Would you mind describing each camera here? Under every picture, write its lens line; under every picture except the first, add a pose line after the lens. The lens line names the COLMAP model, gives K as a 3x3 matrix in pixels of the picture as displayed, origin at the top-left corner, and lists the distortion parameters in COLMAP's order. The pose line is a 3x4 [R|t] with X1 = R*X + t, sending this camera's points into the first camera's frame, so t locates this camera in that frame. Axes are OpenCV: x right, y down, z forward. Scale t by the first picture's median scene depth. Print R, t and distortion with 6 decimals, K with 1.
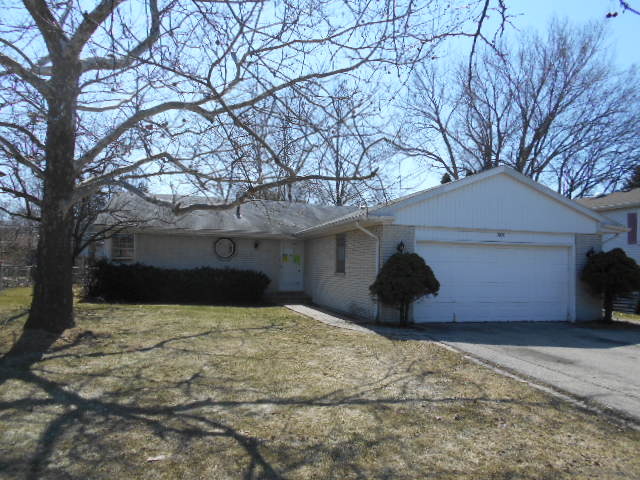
lens RADIAL K [[495.5, 0, 319.4], [0, 495.5, 239.5], [0, 0, 1]] dist [-0.016421, 0.011204]
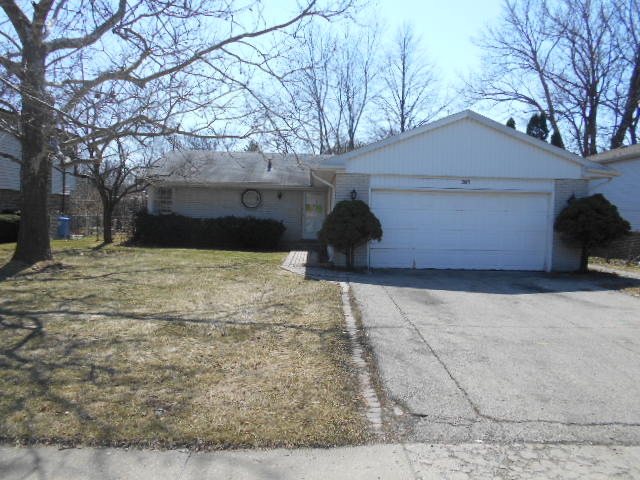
lens RADIAL K [[495.5, 0, 321.8], [0, 495.5, 239.2], [0, 0, 1]] dist [-0.016421, 0.011204]
pose [[0.966988, 0.010647, -0.254601, 0.342324], [0.012995, 0.995766, 0.090996, 0.011268], [0.254492, -0.091300, 0.962755, -0.027747]]
